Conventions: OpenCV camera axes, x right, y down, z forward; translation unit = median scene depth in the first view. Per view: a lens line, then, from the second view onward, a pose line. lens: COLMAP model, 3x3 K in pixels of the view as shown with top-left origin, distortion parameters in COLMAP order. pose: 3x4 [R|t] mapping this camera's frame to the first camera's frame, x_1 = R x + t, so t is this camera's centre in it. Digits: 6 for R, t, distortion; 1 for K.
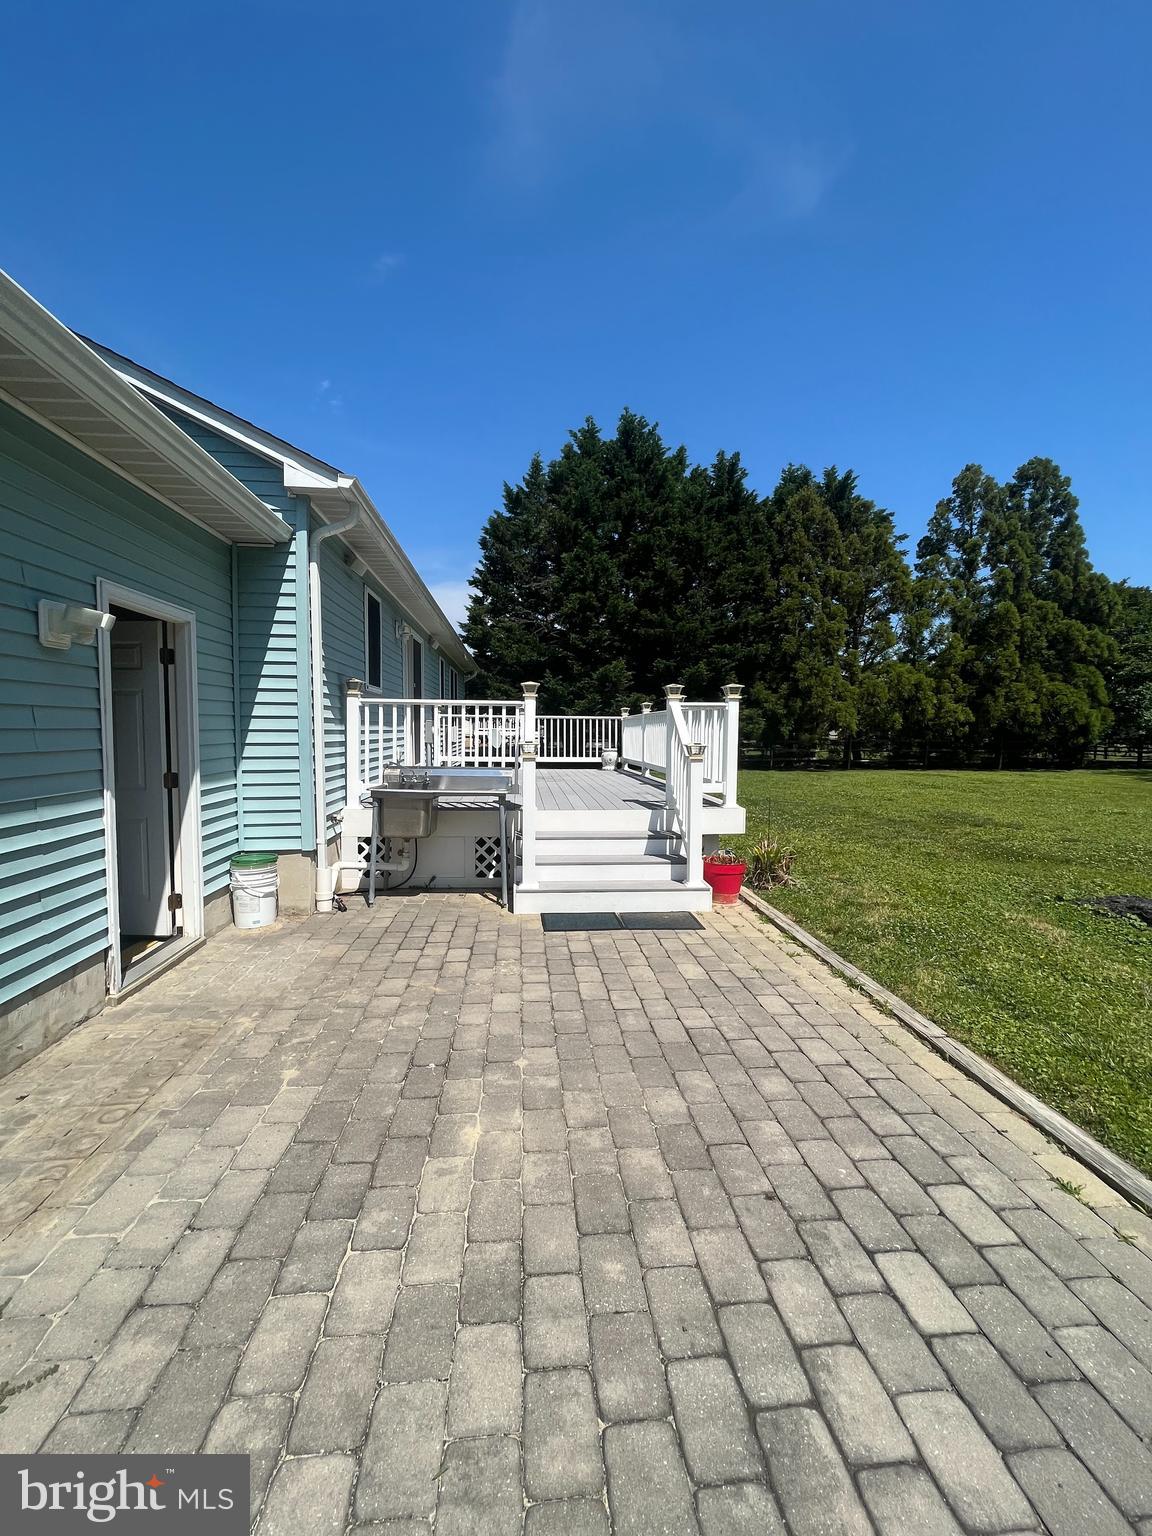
lens RADIAL K [[619.4, 0, 574.2], [0, 619.4, 767.9], [0, 0, 1]] dist [-0.002316, -0.001364]
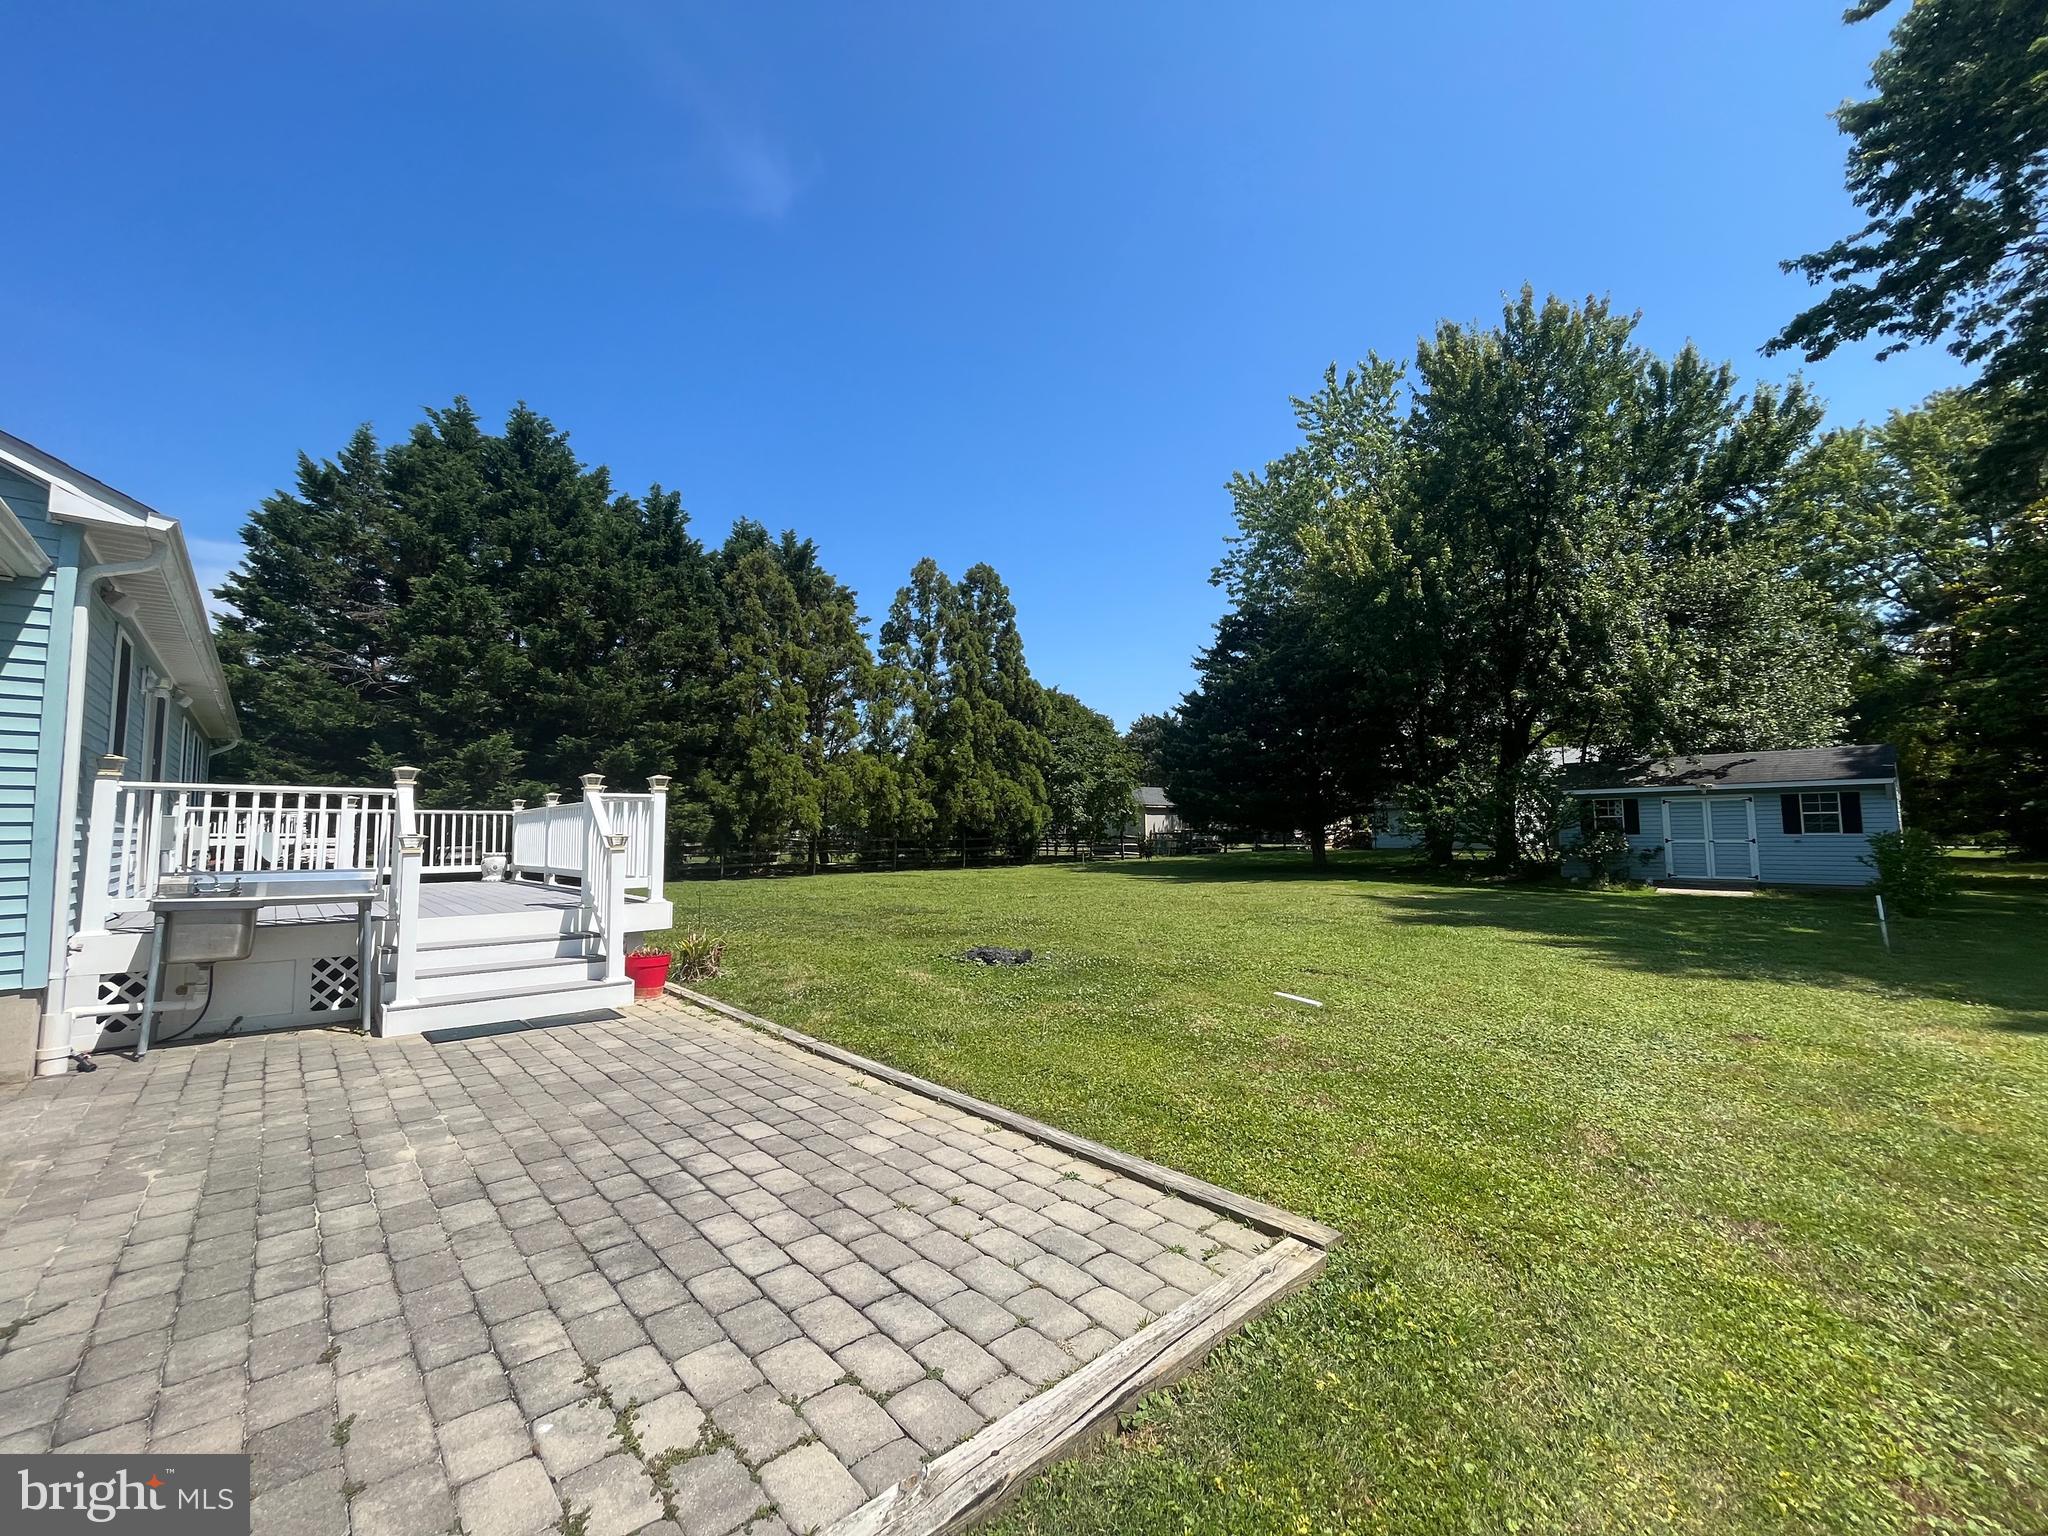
lens RADIAL K [[825.9, 0, 1026.8], [0, 825.9, 769.0], [0, 0, 1]] dist [-0.002316, -0.001364]
pose [[0.795449, 0.032560, 0.605145, -0.067935], [0.051024, 0.991412, -0.120413, 0.038193], [-0.603869, 0.126659, 0.786956, -0.357533]]
